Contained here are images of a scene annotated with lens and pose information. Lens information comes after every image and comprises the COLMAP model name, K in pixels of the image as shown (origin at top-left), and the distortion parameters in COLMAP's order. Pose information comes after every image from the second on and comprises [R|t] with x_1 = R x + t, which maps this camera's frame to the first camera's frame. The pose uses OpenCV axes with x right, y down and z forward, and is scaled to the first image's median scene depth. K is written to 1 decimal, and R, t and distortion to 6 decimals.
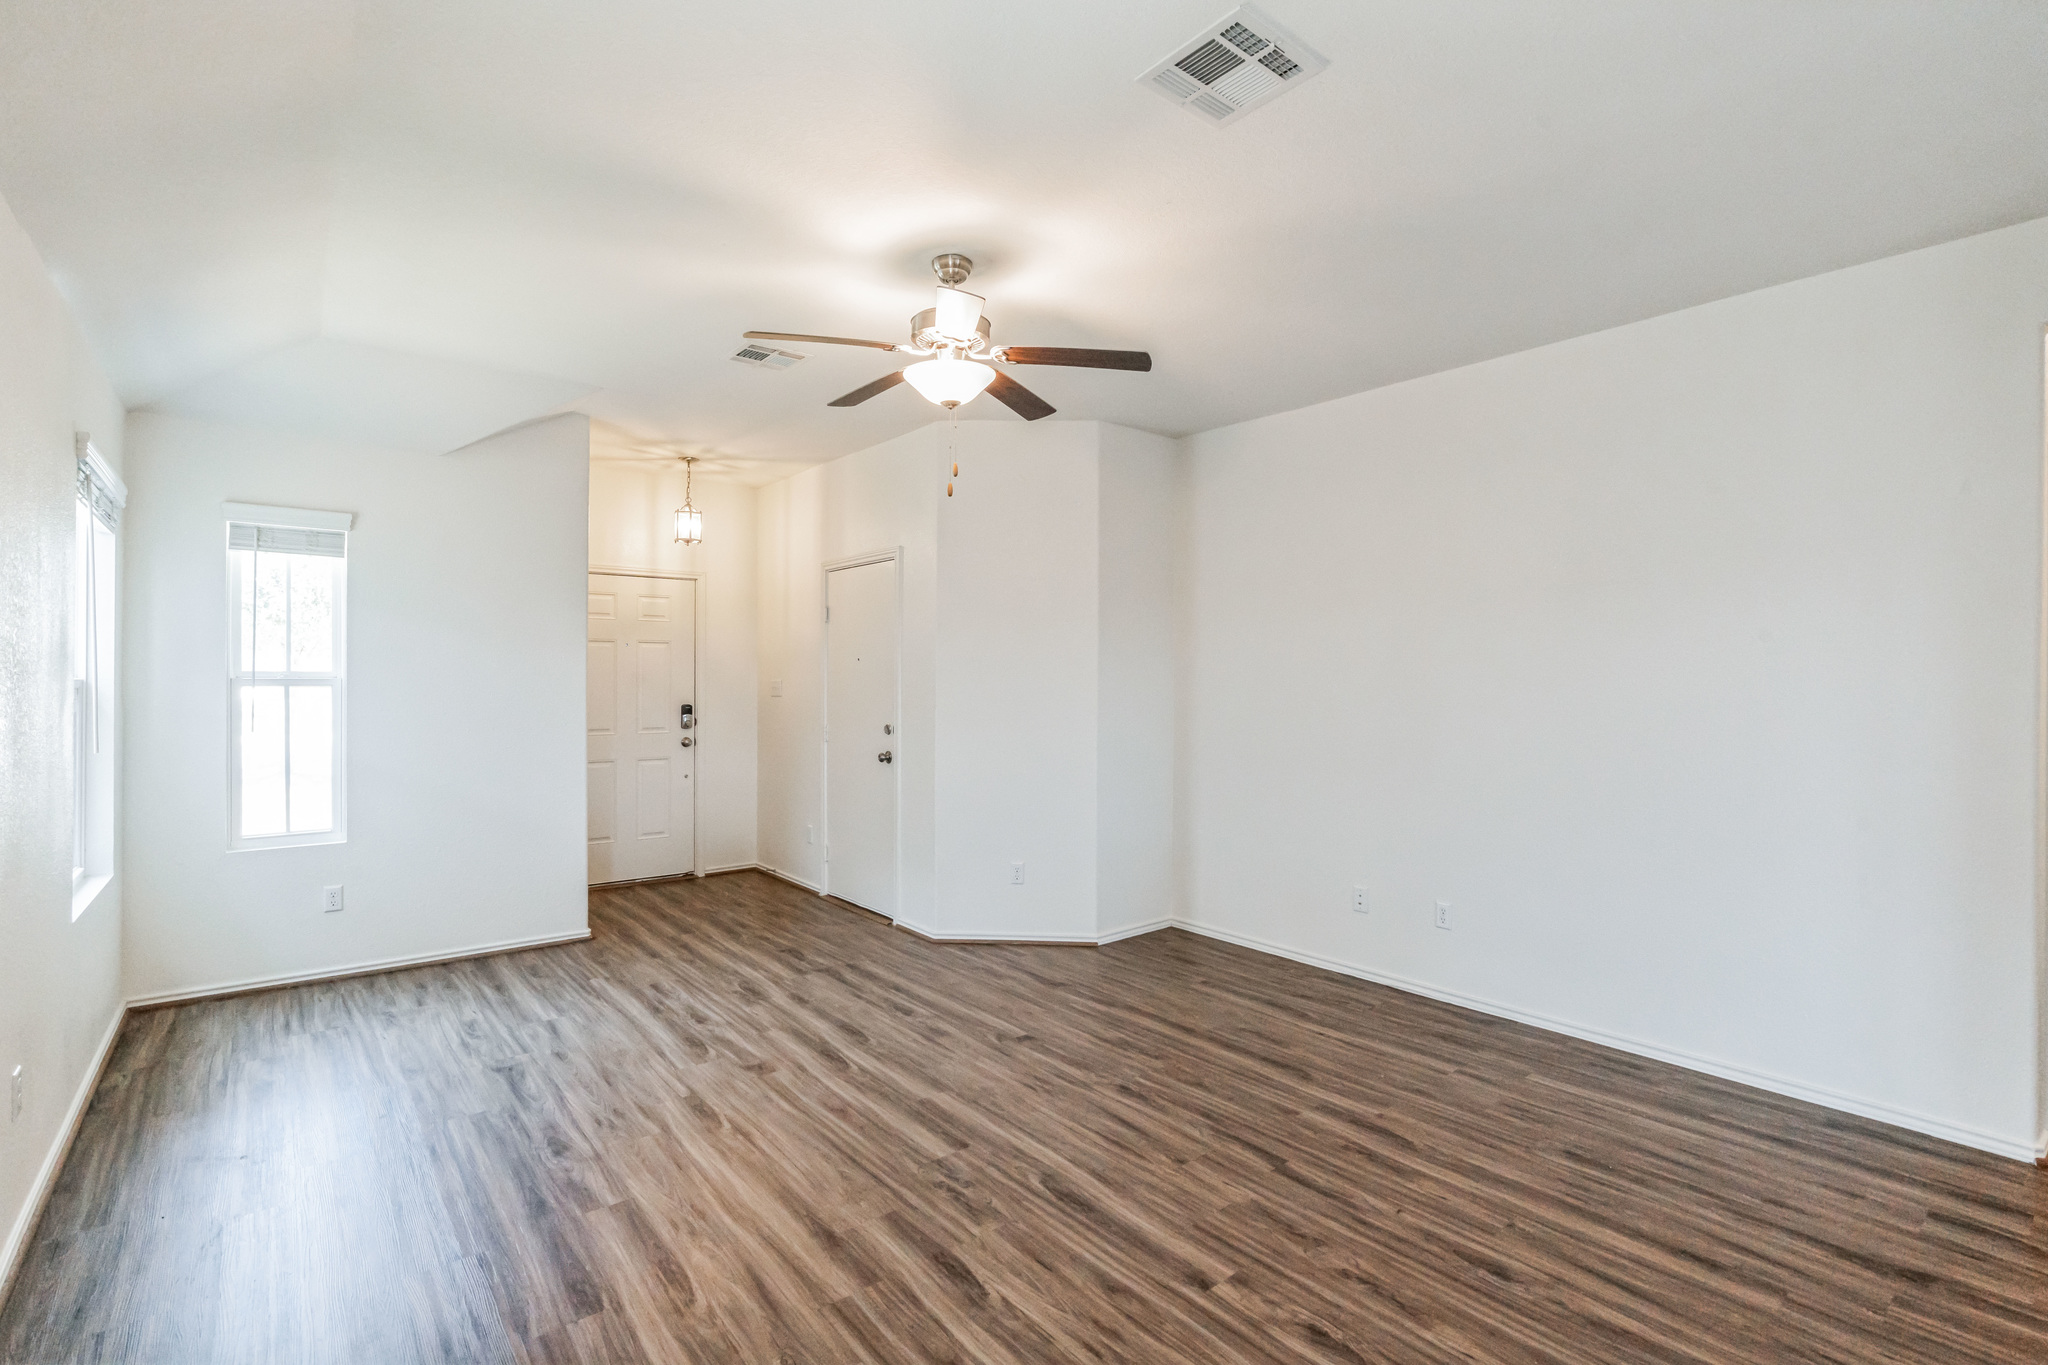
lens RADIAL K [[933.2, 0, 1018.3], [0, 933.2, 679.7], [0, 0, 1]] dist [-0.015685, 0.000574]
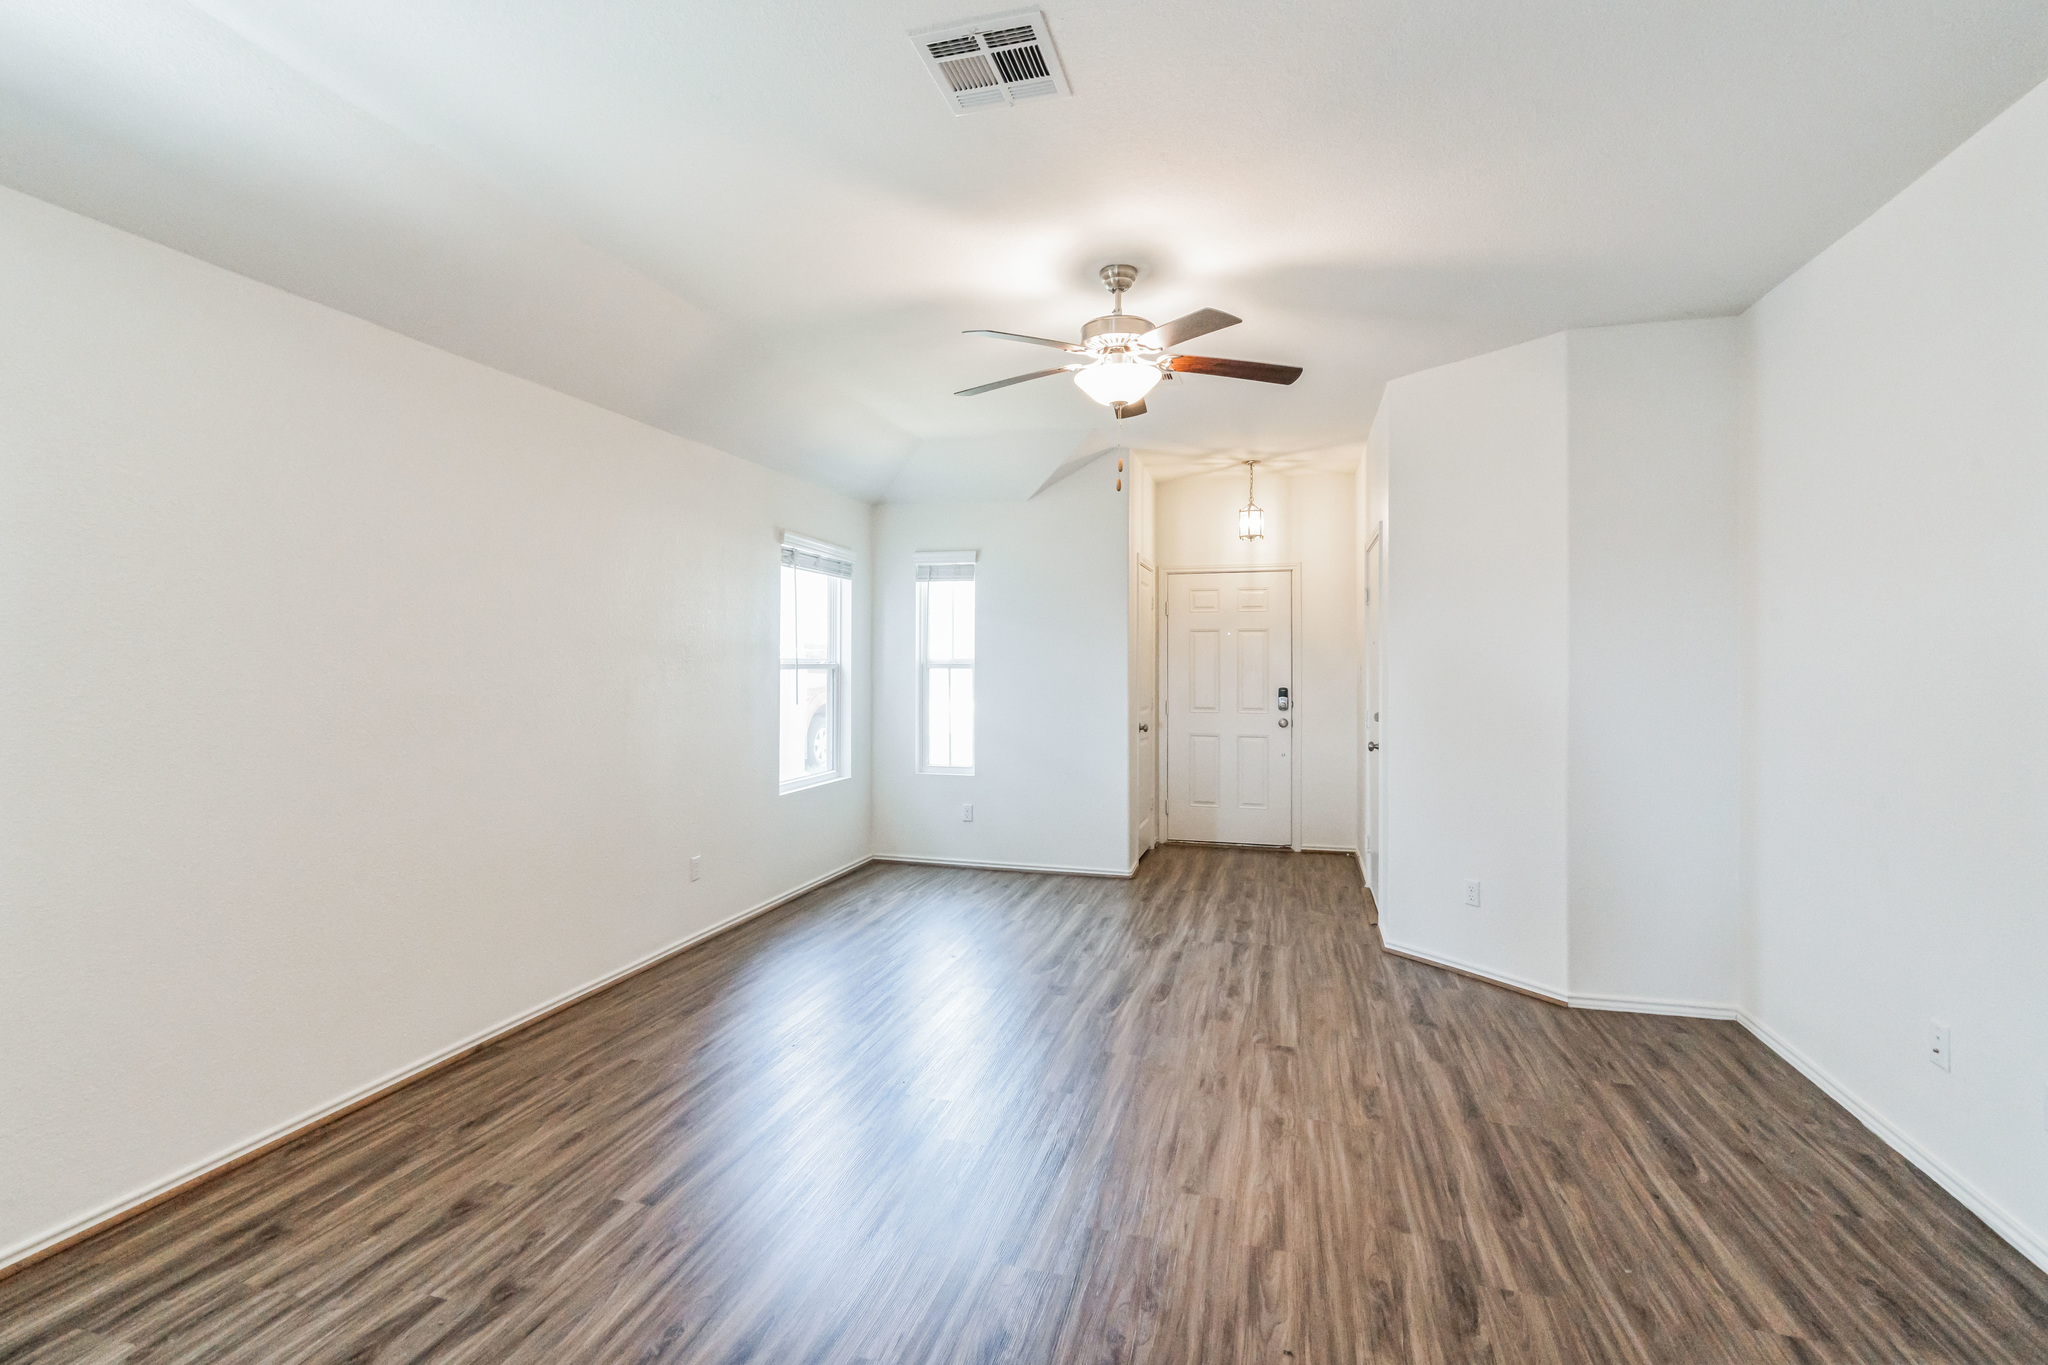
lens RADIAL K [[928.8, 0, 1026.6], [0, 928.8, 657.6], [0, 0, 1]] dist [-0.000170, 0.000068]
pose [[0.582041, -0.007507, -0.813125, 0.532095], [0.000024, 0.999958, -0.009215, 0.003028], [0.813160, 0.005344, 0.582016, 0.217289]]
